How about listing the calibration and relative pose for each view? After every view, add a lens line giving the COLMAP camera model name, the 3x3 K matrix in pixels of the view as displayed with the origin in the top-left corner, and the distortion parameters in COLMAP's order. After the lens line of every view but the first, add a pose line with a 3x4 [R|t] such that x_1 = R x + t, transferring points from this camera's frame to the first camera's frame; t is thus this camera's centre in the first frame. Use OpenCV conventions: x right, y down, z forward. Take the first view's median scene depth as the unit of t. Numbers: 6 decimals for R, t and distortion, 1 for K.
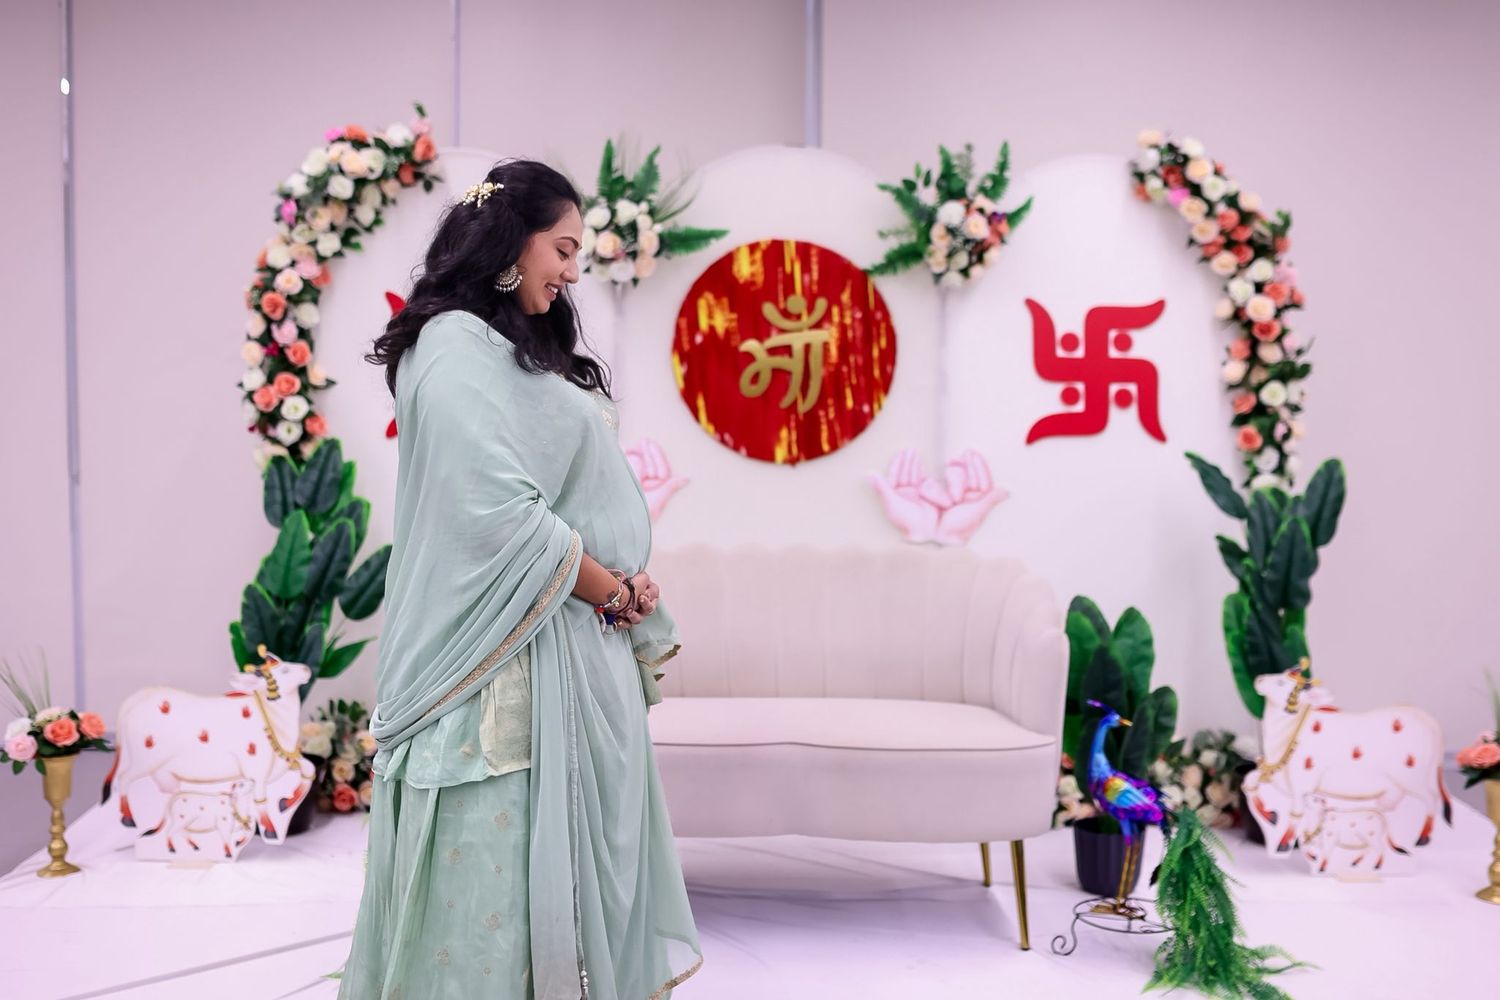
lens RADIAL K [[1528.5, 0, 758.9], [0, 1528.5, 493.5], [0, 0, 1]] dist [-0.003451, 0.000000]
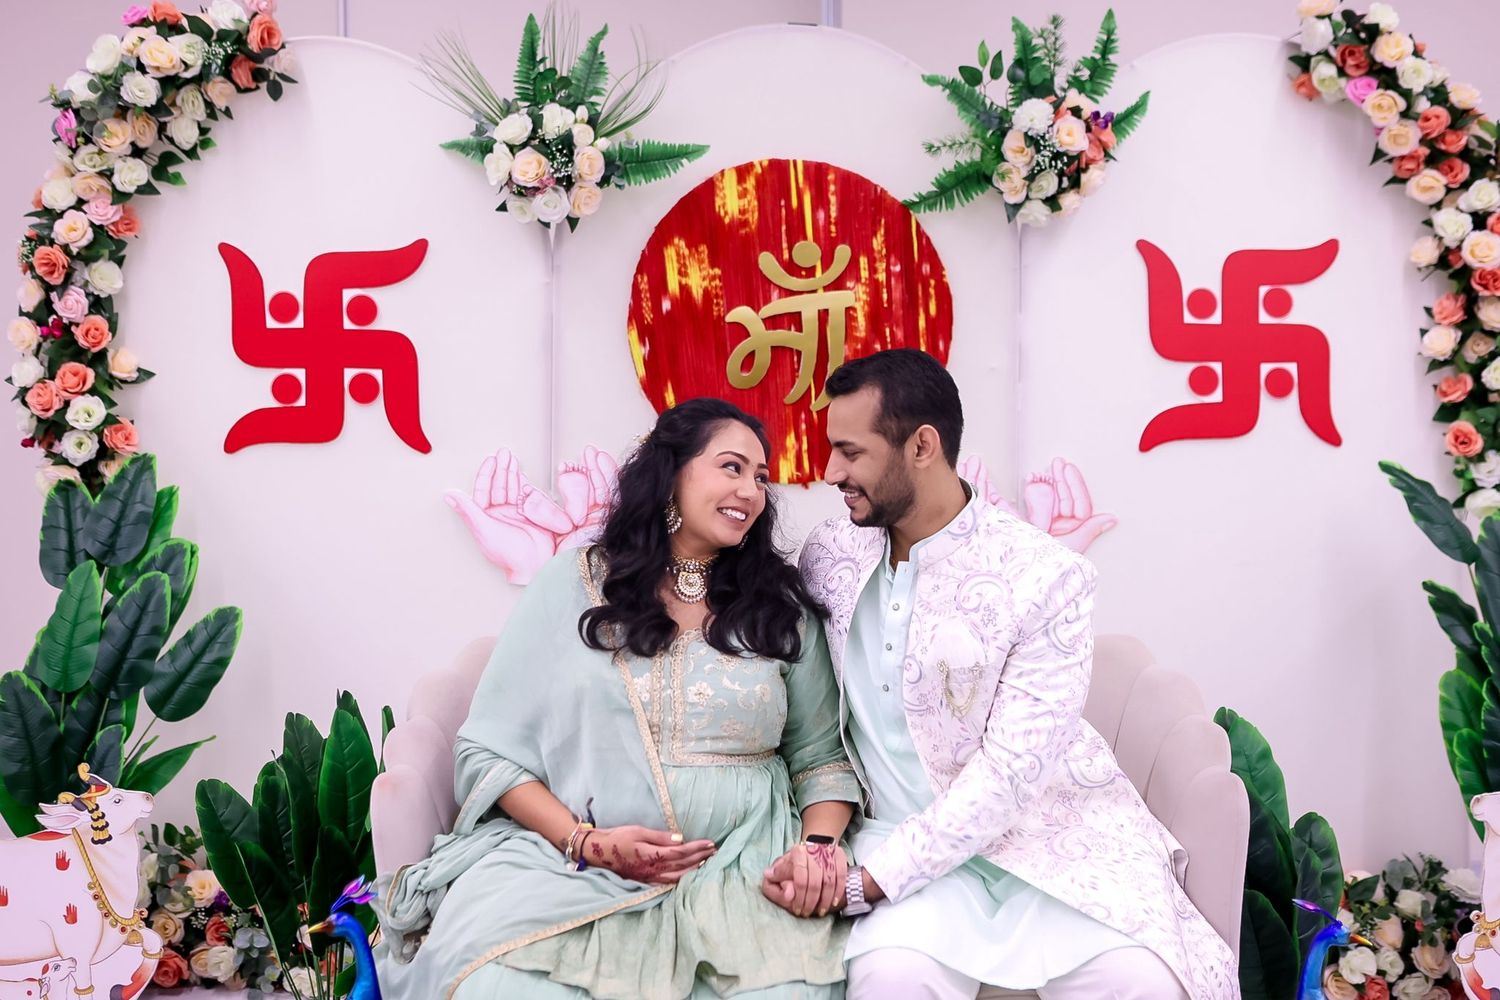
lens RADIAL K [[1528.5, 0, 749.9], [0, 1528.5, 490.1], [0, 0, 1]] dist [-0.003451, 0.000000]
pose [[0.999715, -0.010733, -0.021341, 0.012448], [0.011037, 0.999838, 0.014192, -0.027031], [0.021185, -0.014423, 0.999672, 0.310551]]
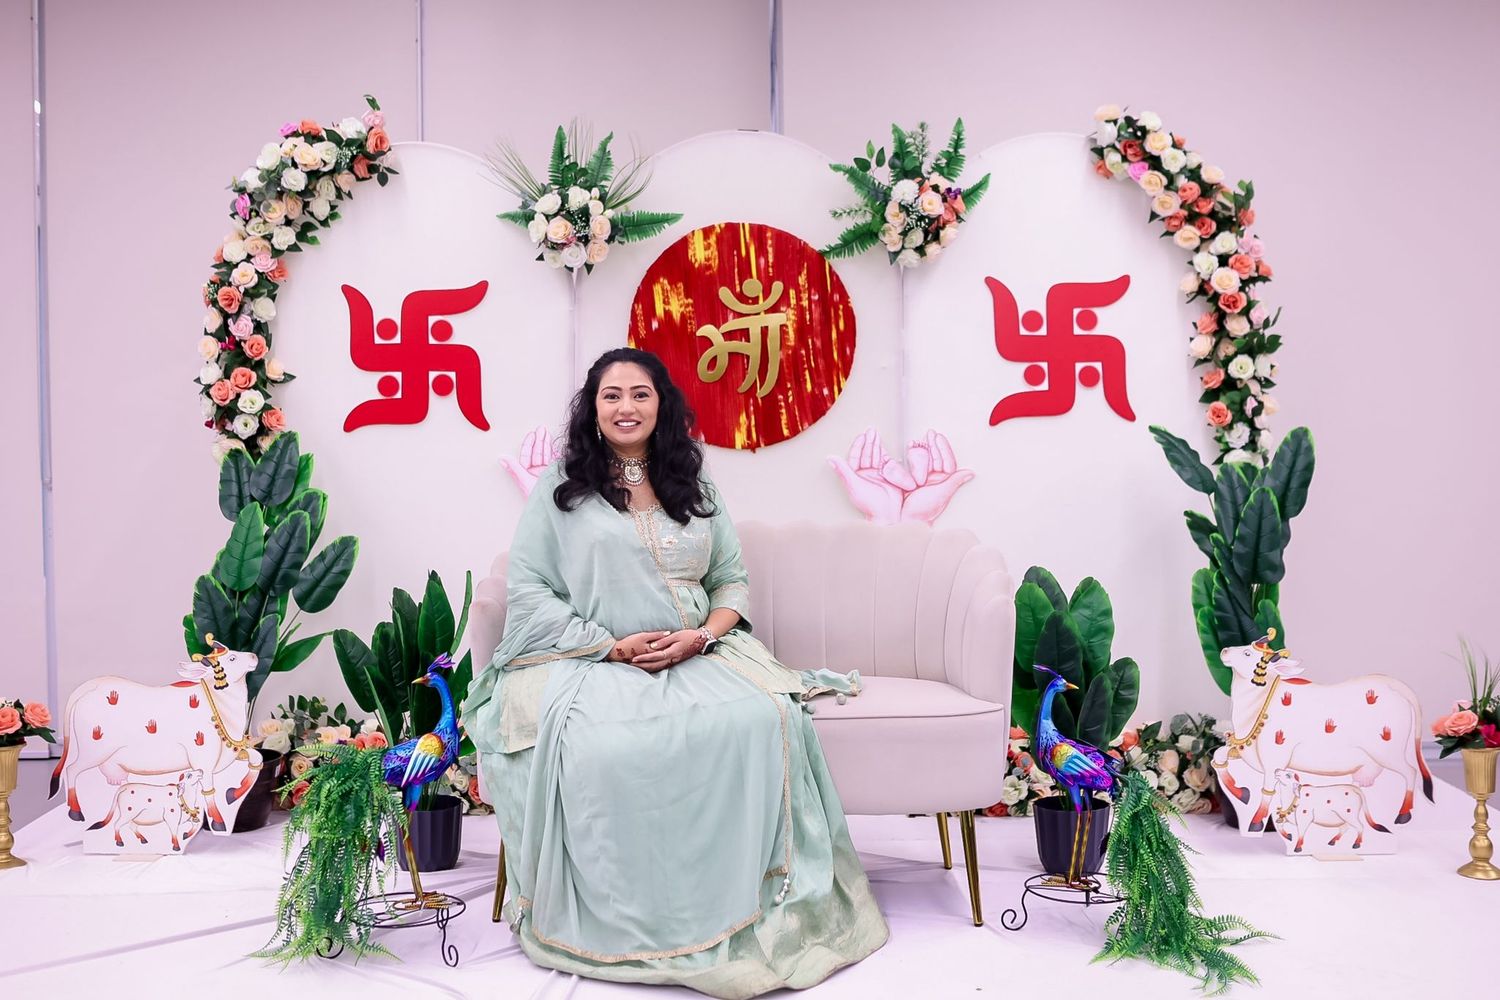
lens RADIAL K [[1528.5, 0, 756.4], [0, 1528.5, 478.8], [0, 0, 1]] dist [-0.003451, 0.000000]
pose [[0.999291, -0.019965, -0.031924, 0.057068], [0.018511, 0.998805, -0.045223, 0.045637], [0.032788, 0.044600, 0.998467, 0.015853]]
